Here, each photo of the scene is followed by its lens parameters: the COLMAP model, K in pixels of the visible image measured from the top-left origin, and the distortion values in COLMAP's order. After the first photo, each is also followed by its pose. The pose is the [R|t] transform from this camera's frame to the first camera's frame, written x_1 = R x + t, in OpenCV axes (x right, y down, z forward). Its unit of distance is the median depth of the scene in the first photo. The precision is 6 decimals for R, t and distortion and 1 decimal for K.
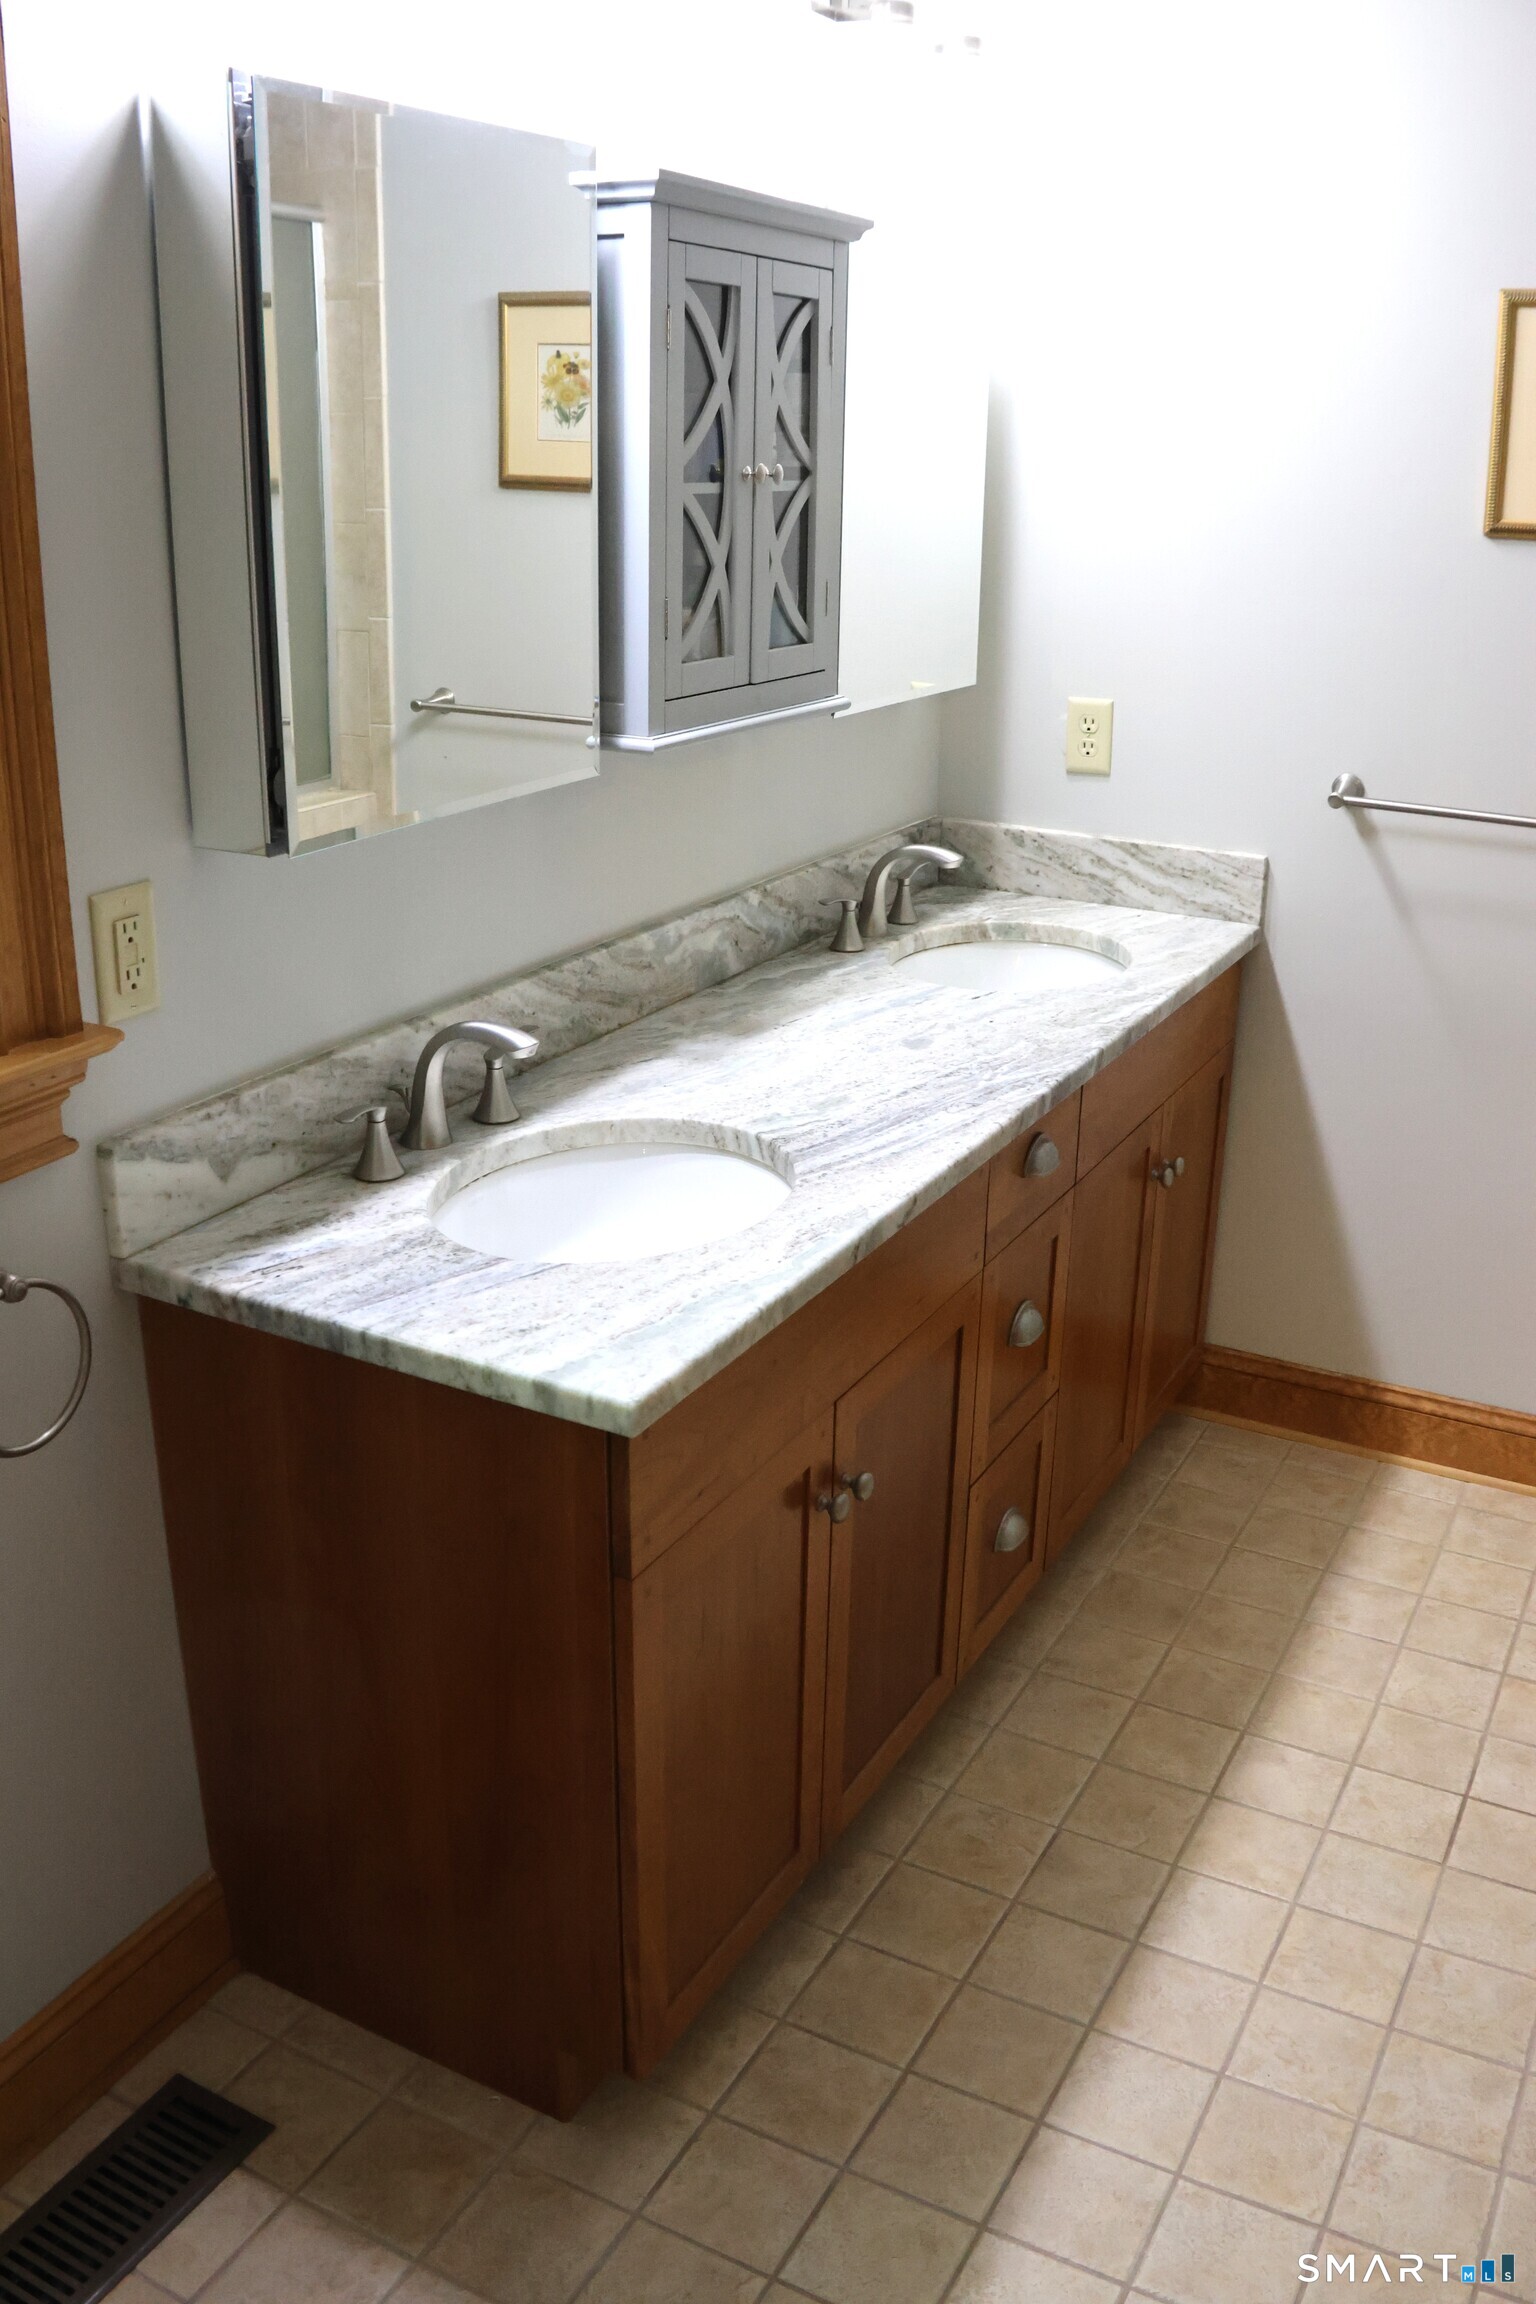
lens RADIAL K [[1967.2, 0, 772.9], [0, 1967.2, 1161.9], [0, 0, 1]] dist [-0.209447, 0.119400]
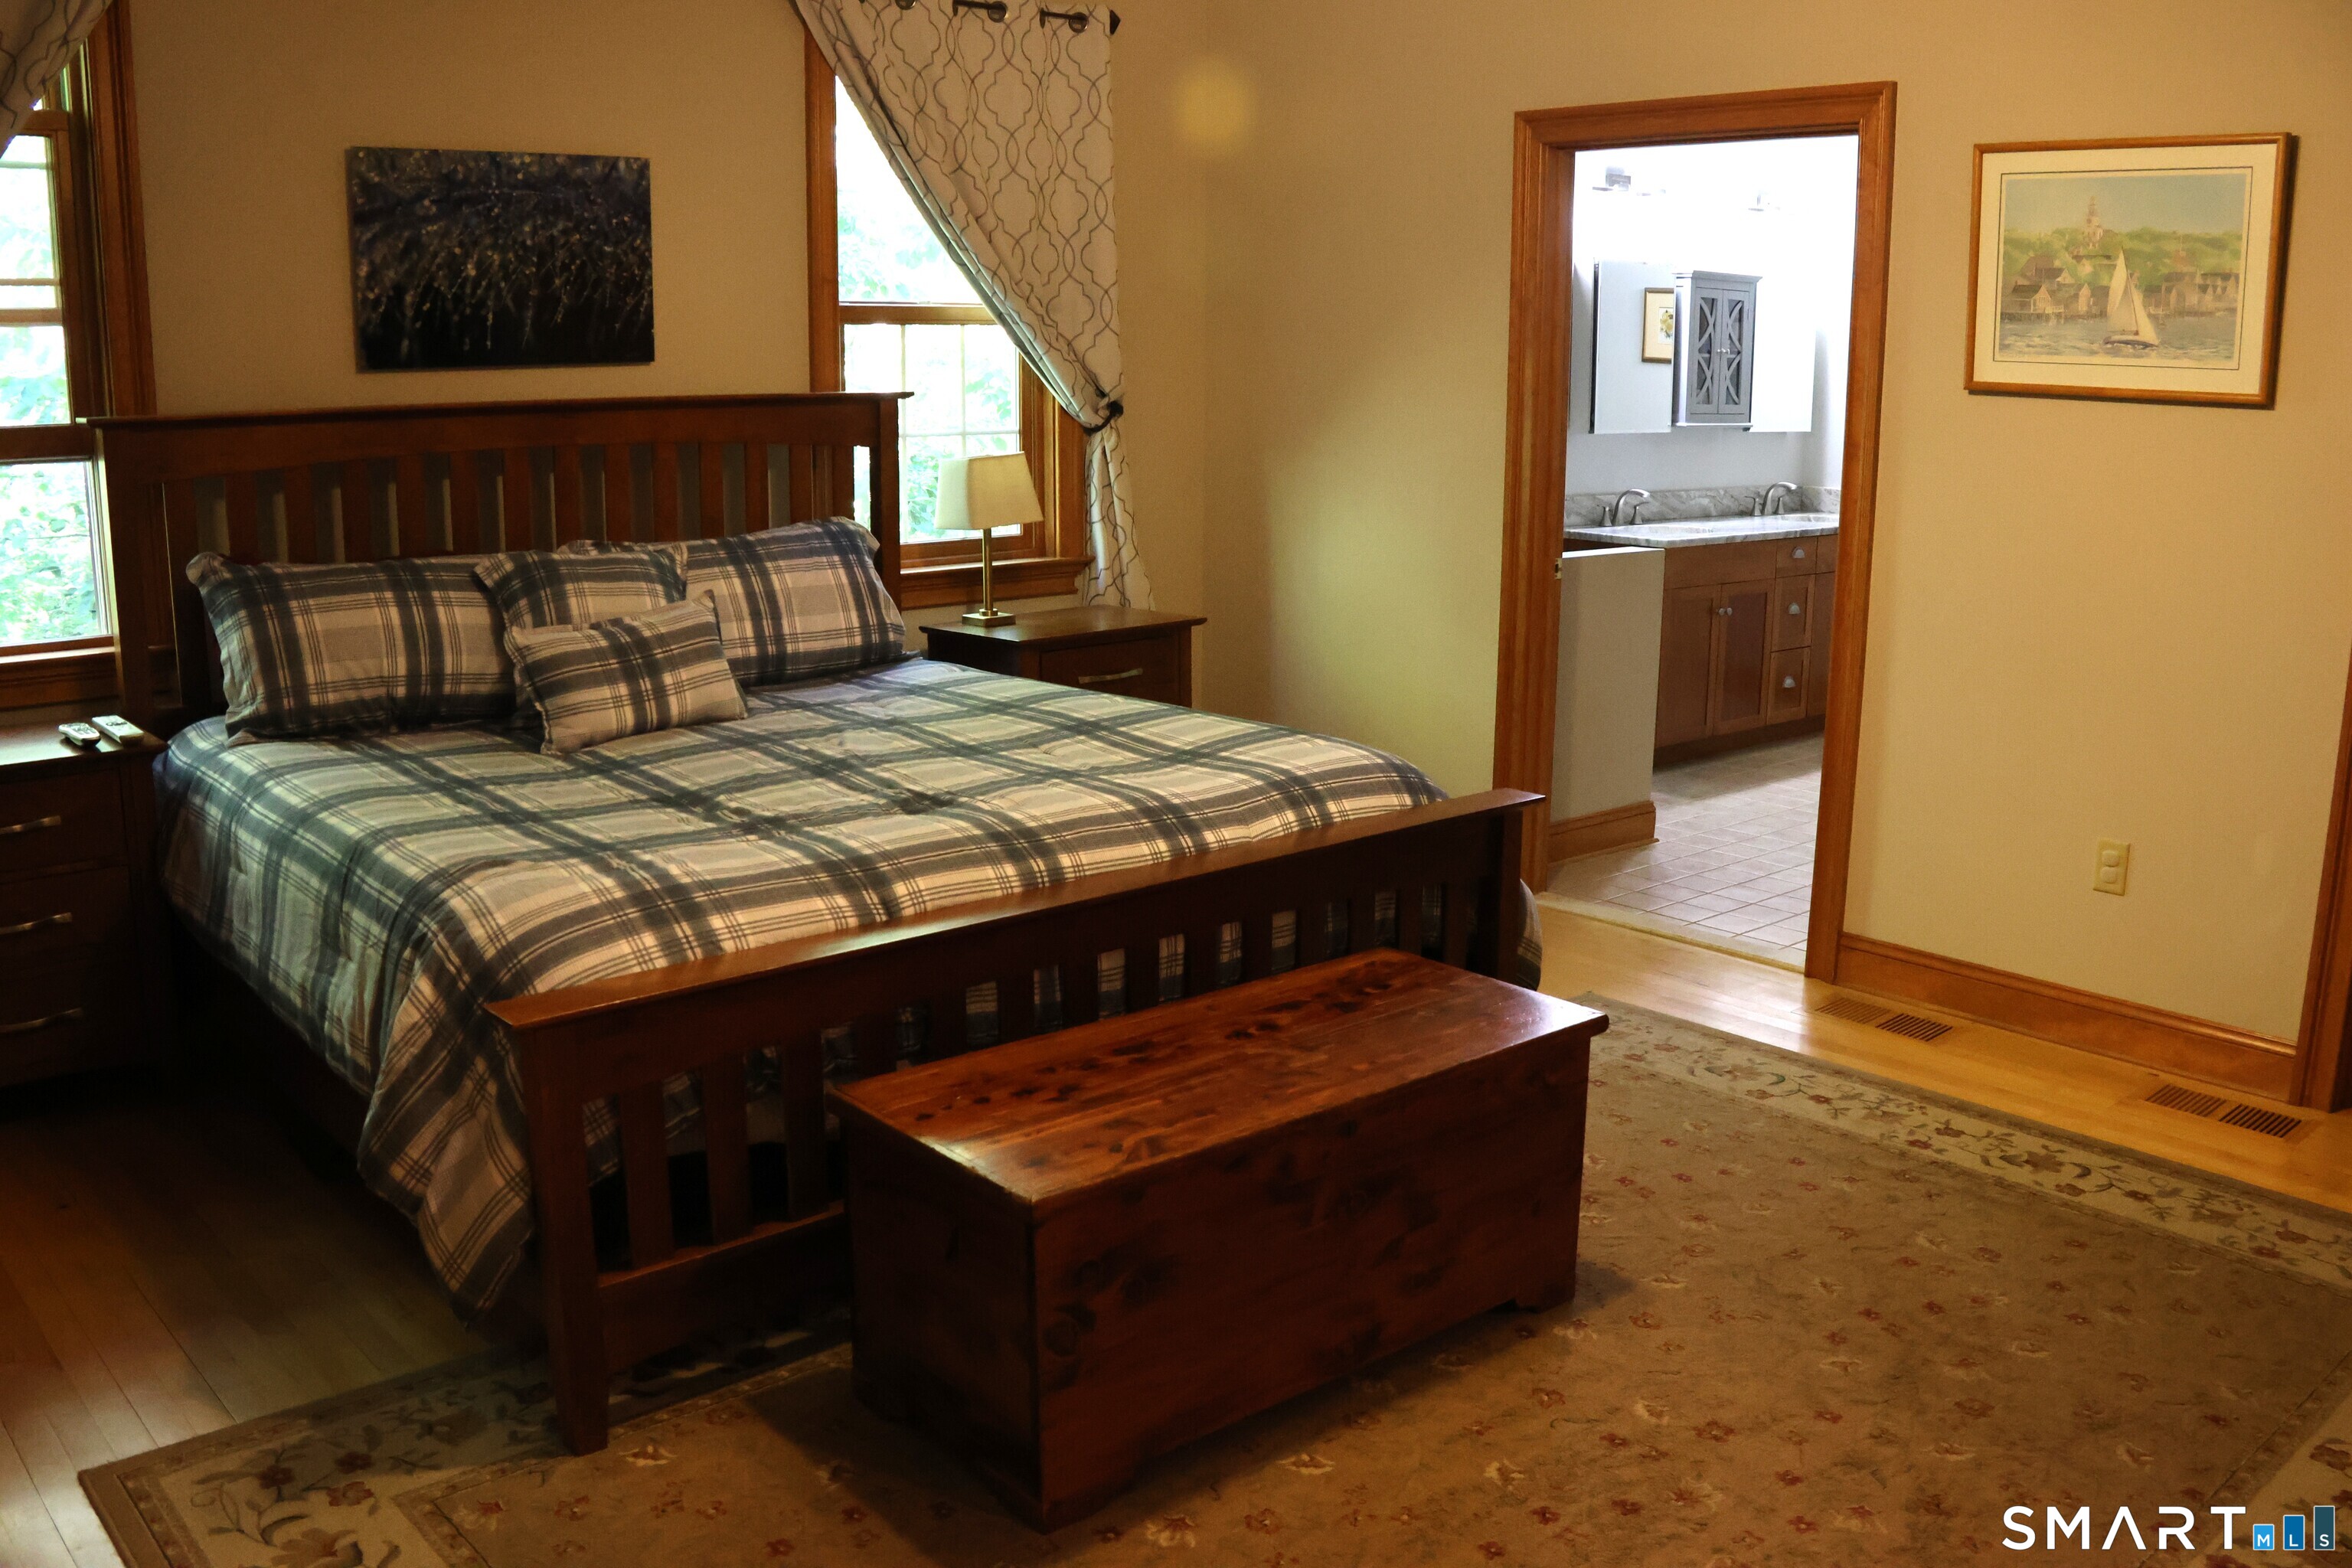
lens RADIAL K [[2008.1, 0, 1171.9], [0, 2008.1, 789.2], [0, 0, 1]] dist [-0.209447, 0.119400]
pose [[0.939273, 0.063179, -0.337304, 0.282011], [-0.112186, 0.985432, -0.127821, 0.914211], [0.324314, 0.157900, 0.932678, -2.320370]]
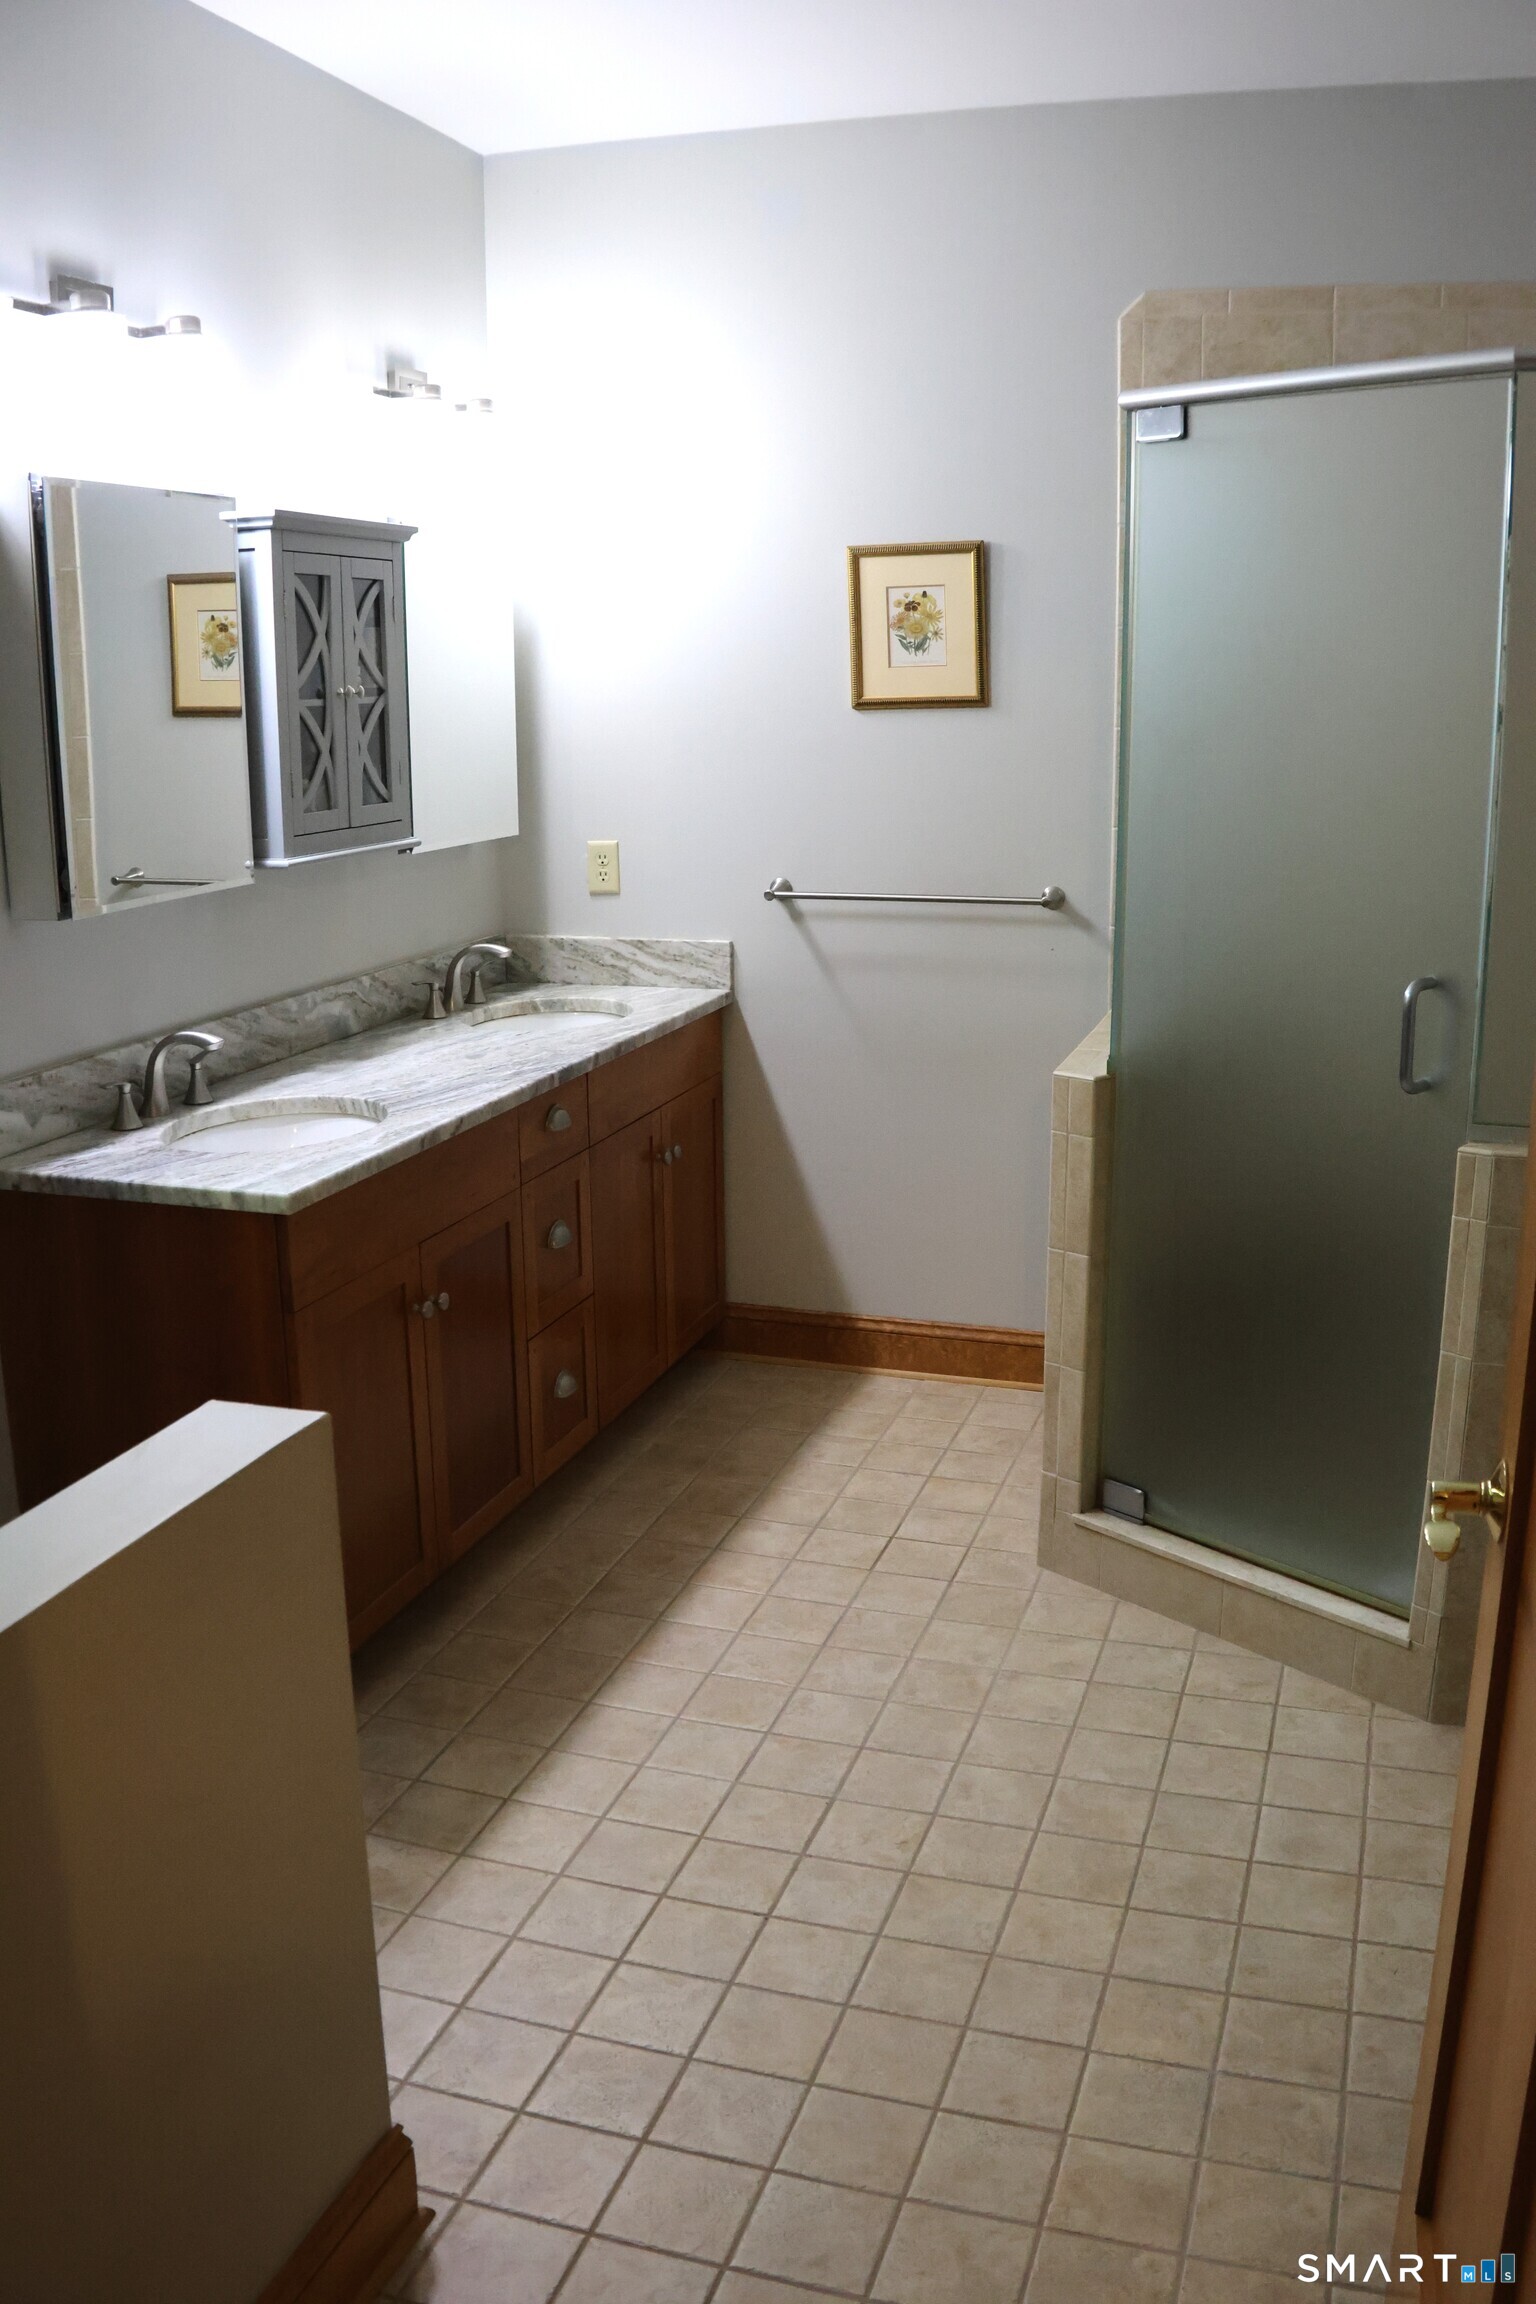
lens RADIAL K [[1967.2, 0, 754.9], [0, 1967.2, 1134.8], [0, 0, 1]] dist [-0.209447, 0.119400]
pose [[0.985563, -0.063821, 0.156817, 0.046740], [0.083354, 0.989108, -0.121313, 0.204457], [-0.147366, 0.132633, 0.980149, -0.513059]]
